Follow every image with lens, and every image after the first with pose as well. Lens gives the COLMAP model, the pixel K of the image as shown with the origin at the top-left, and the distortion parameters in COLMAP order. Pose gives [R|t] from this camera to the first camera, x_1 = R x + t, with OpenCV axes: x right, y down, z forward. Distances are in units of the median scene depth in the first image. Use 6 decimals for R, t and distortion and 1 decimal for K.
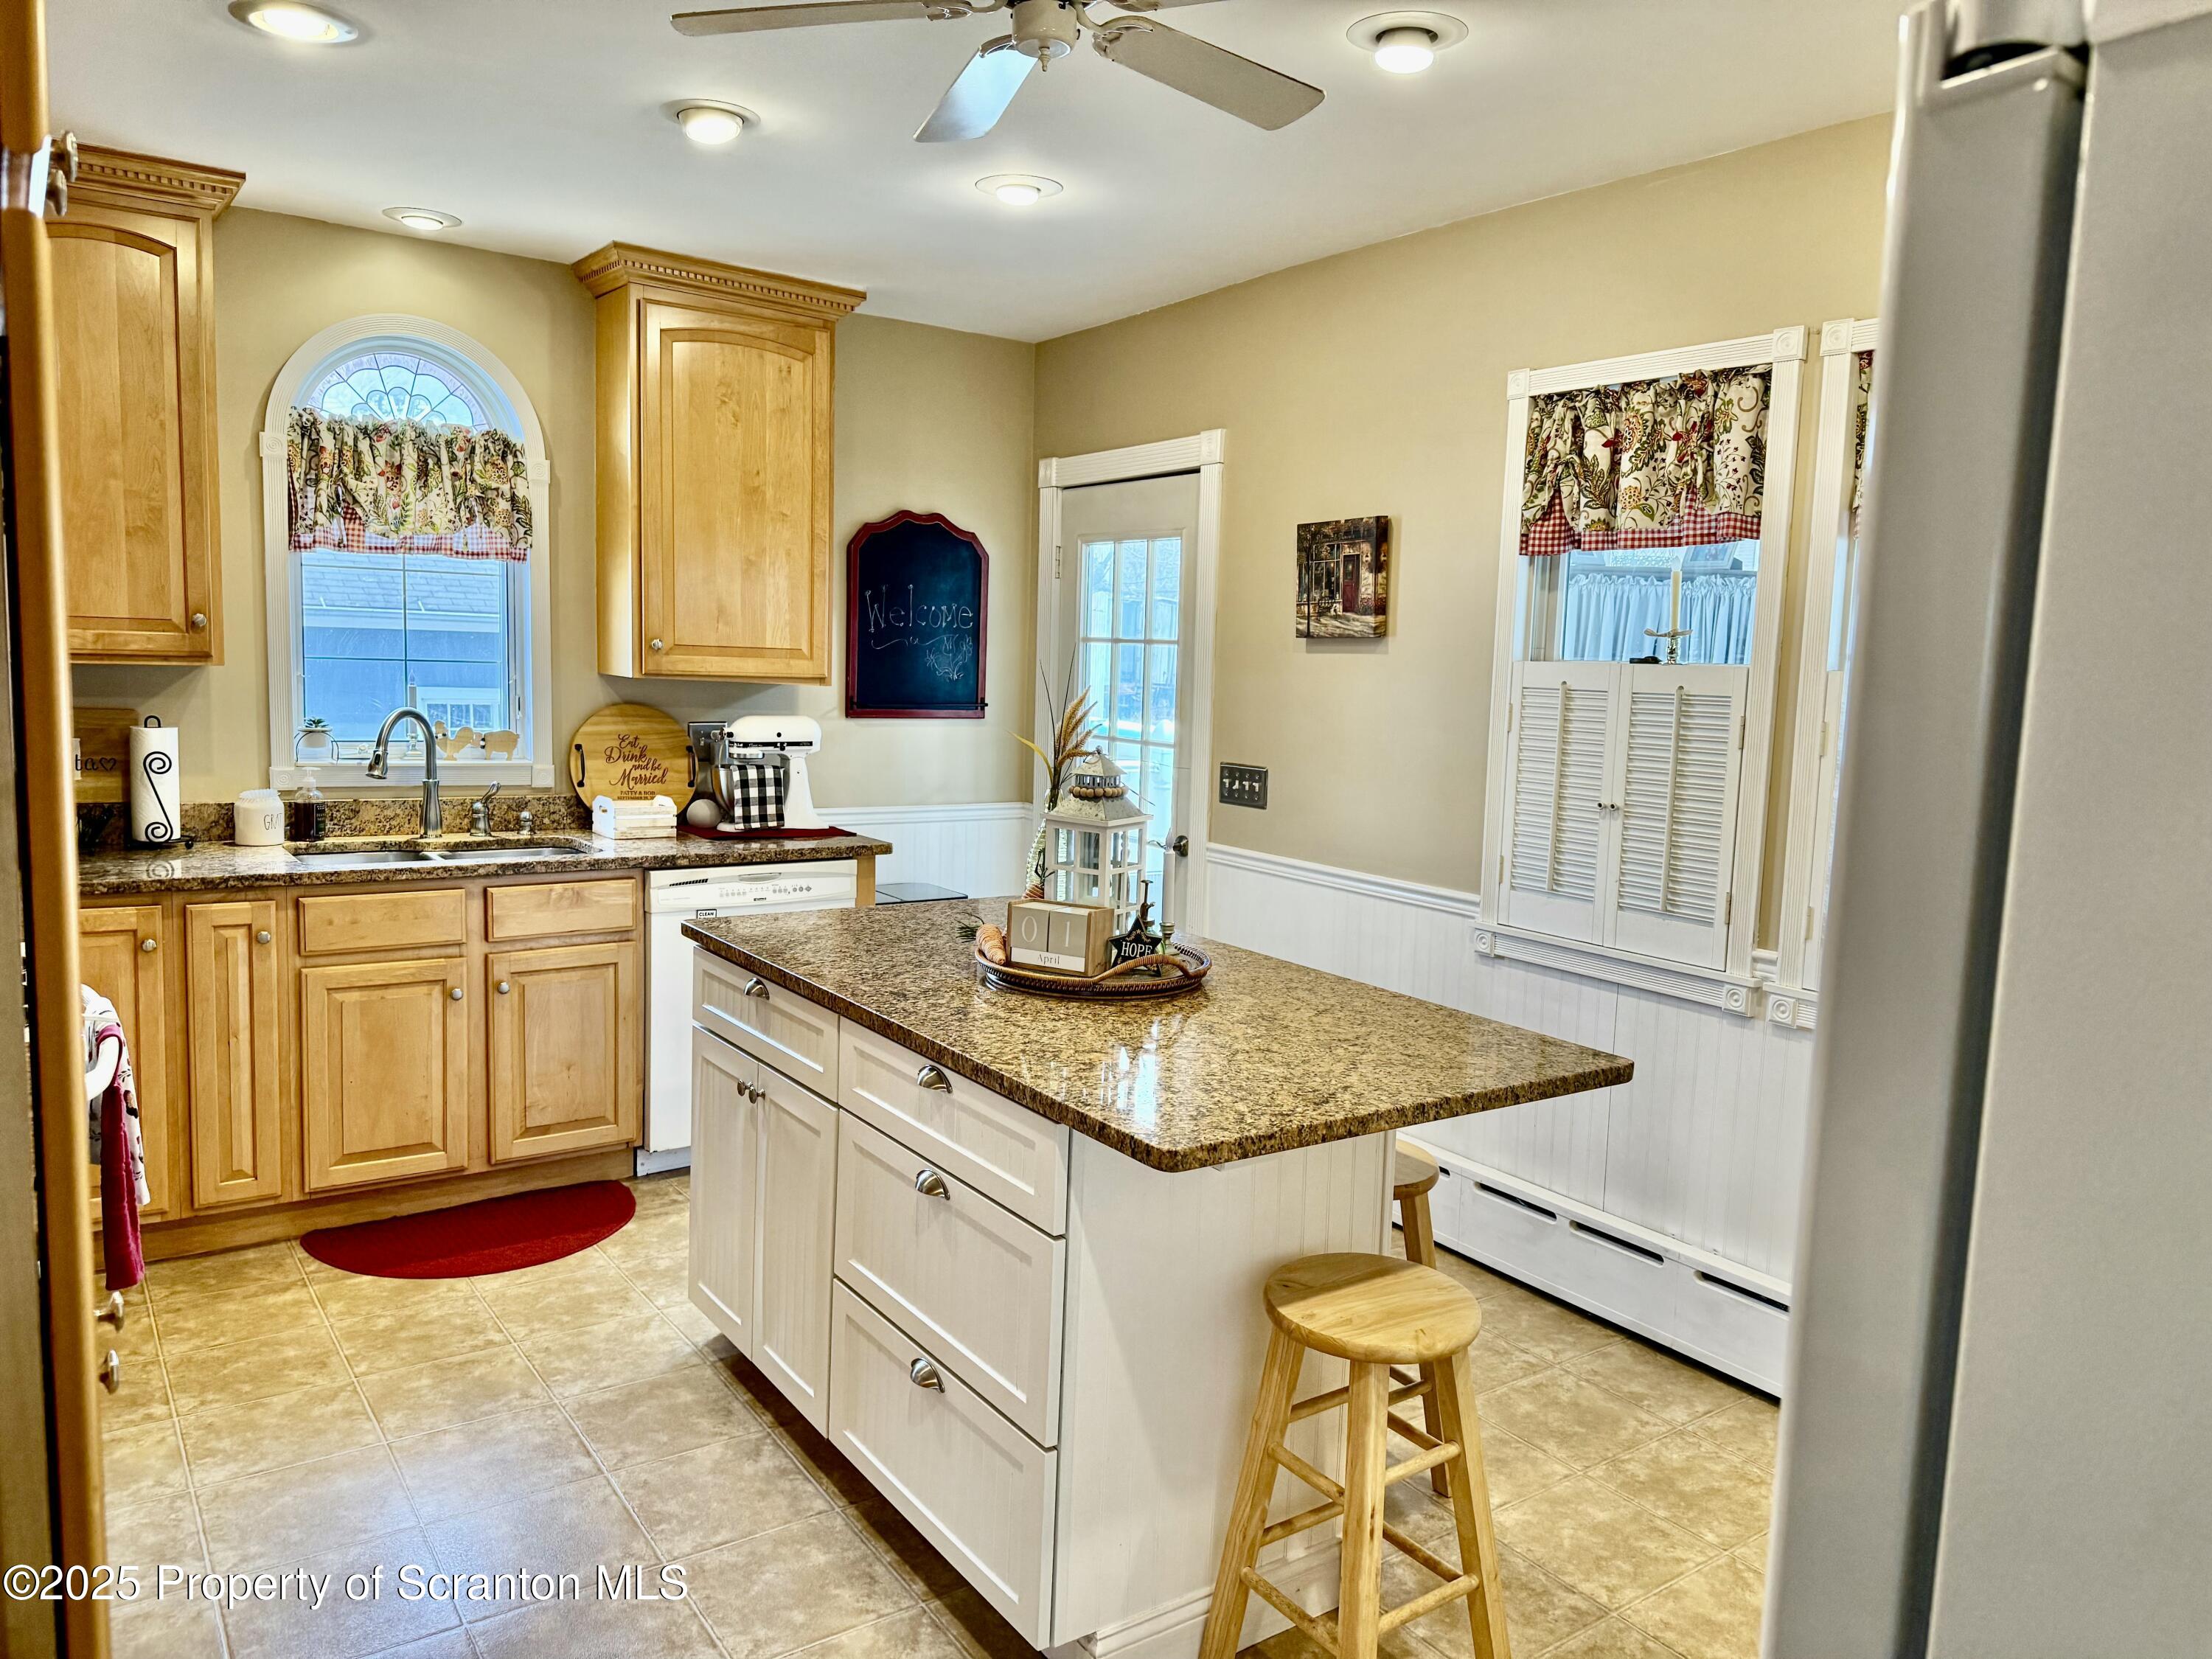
lens RADIAL K [[1548.8, 0, 1110.9], [0, 1548.8, 832.6], [0, 0, 1]] dist [0.001870, 0.000625]
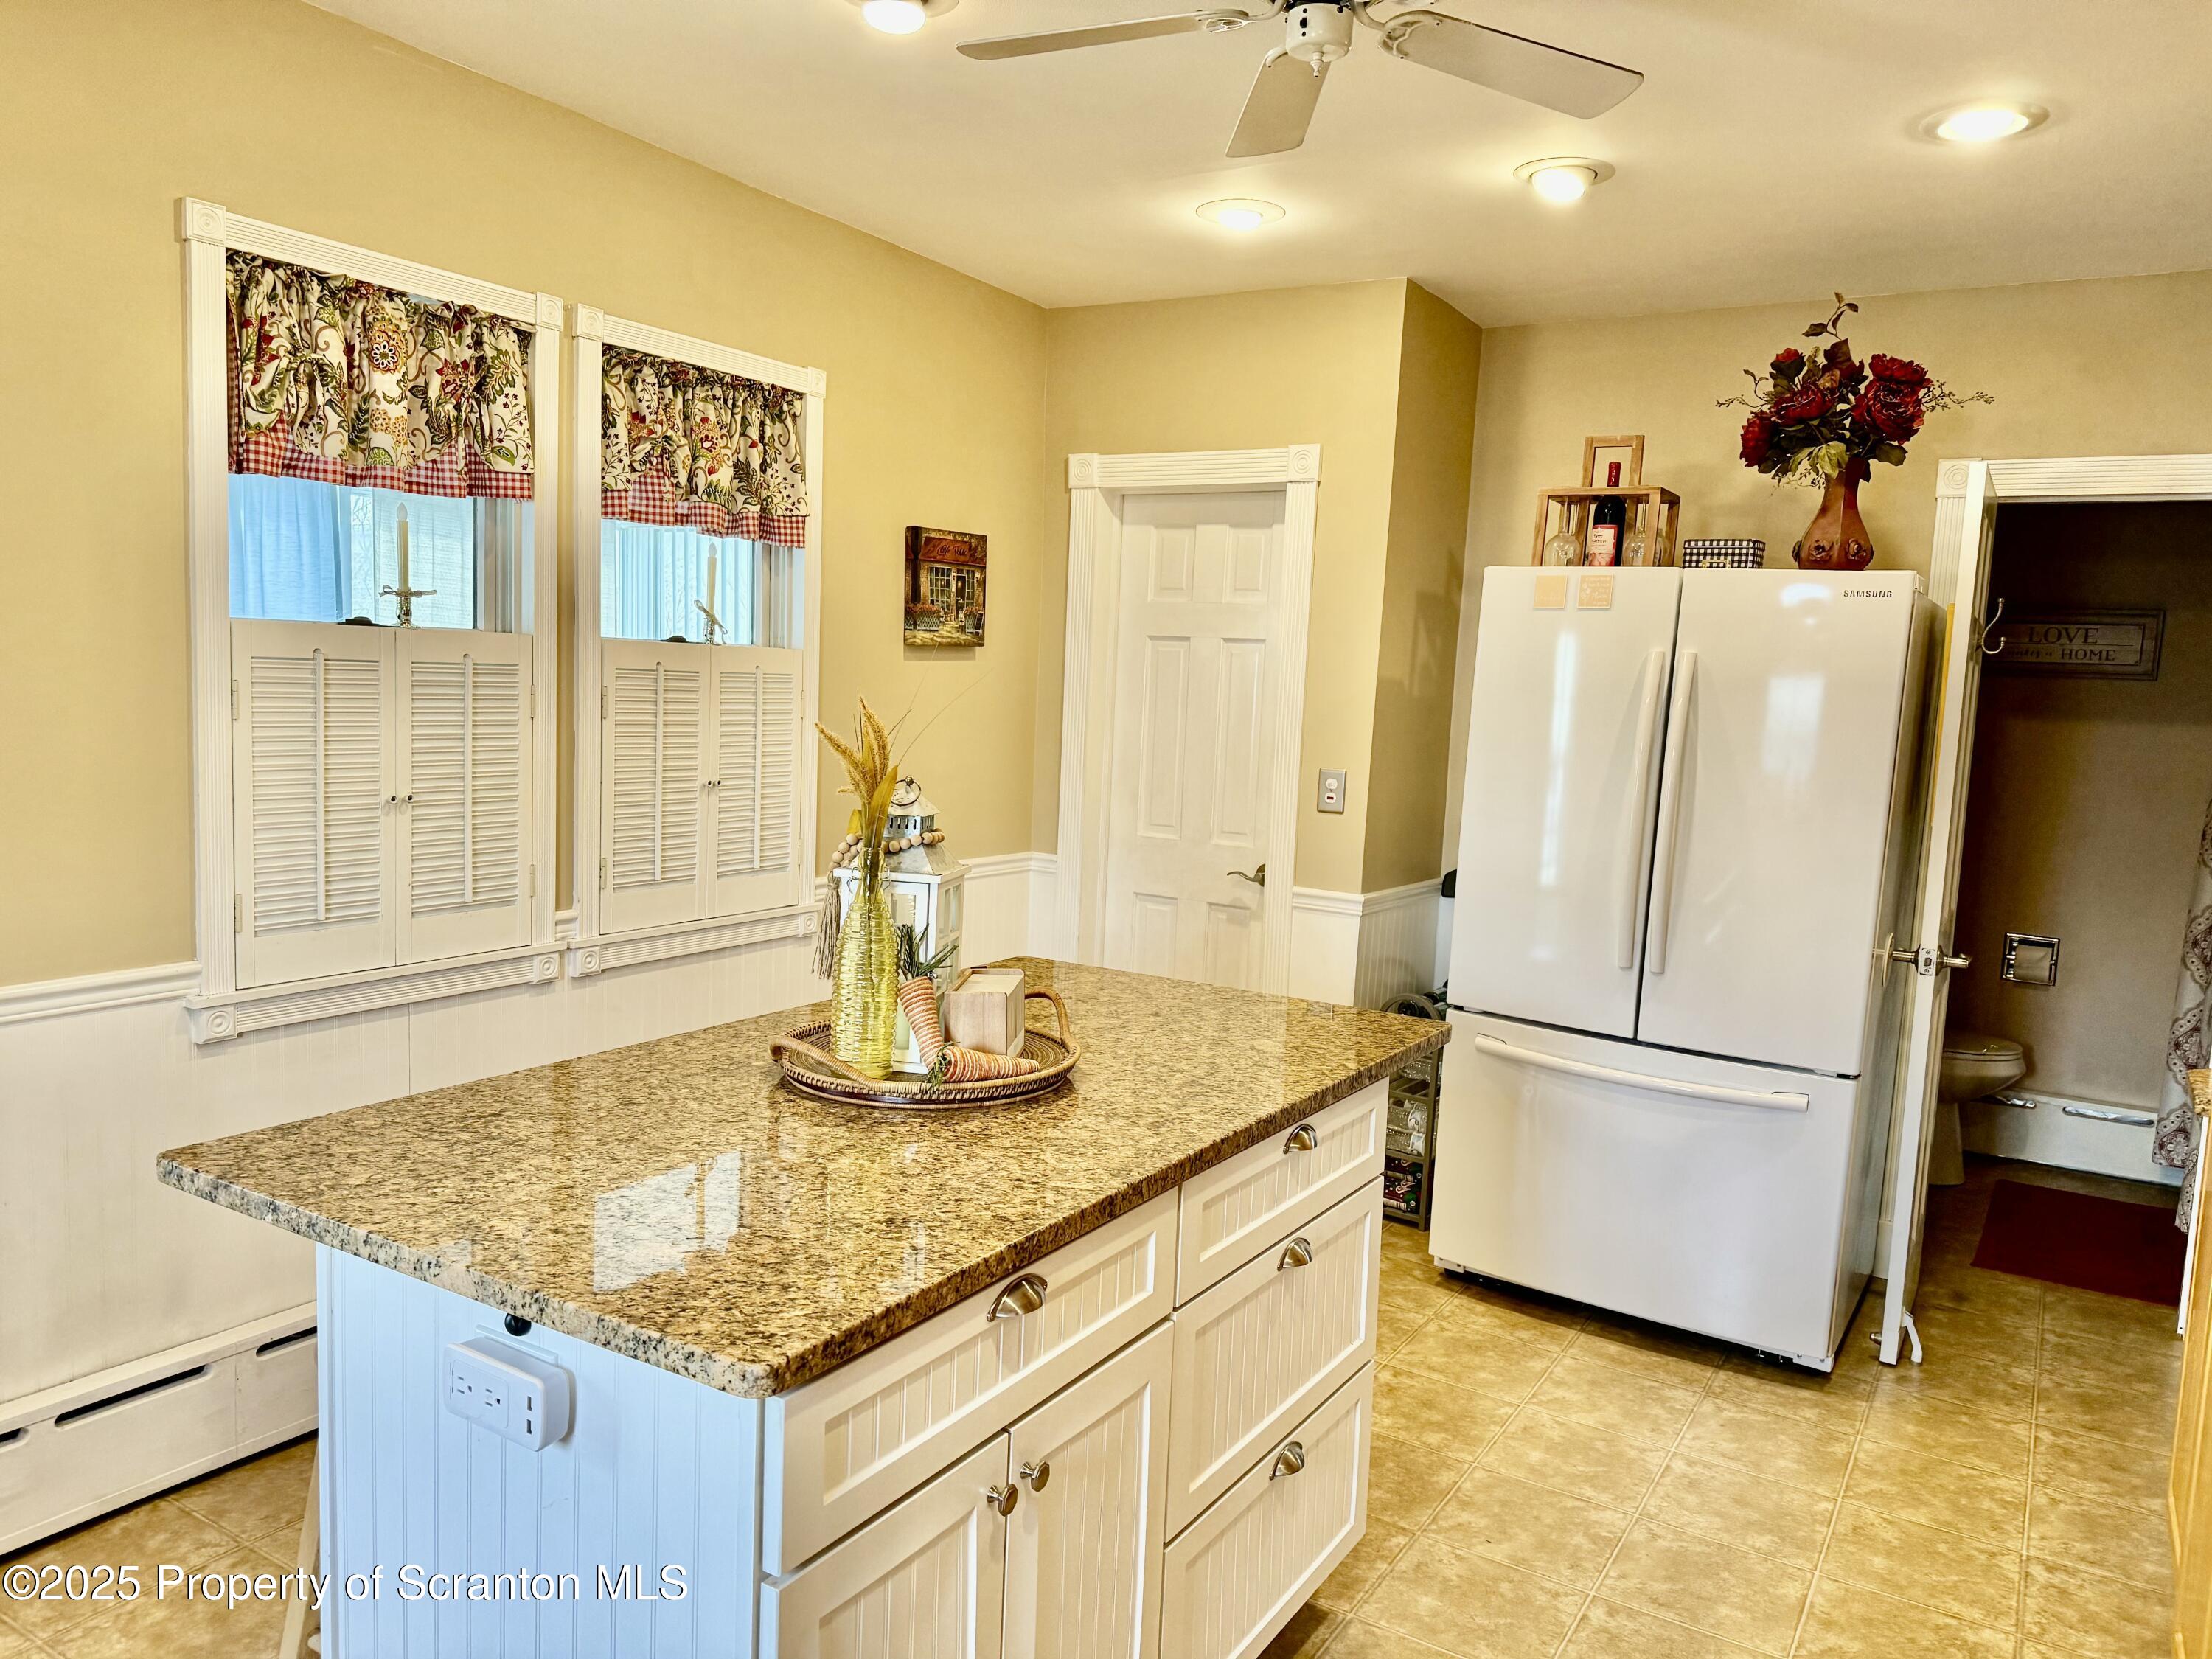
lens RADIAL K [[1548.8, 0, 1110.9], [0, 1548.8, 832.6], [0, 0, 1]] dist [0.001870, 0.000625]
pose [[-0.393625, -0.166070, 0.904146, -0.659231], [0.036609, 0.979935, 0.195928, -0.167398], [-0.918542, 0.110222, -0.379647, 1.075893]]
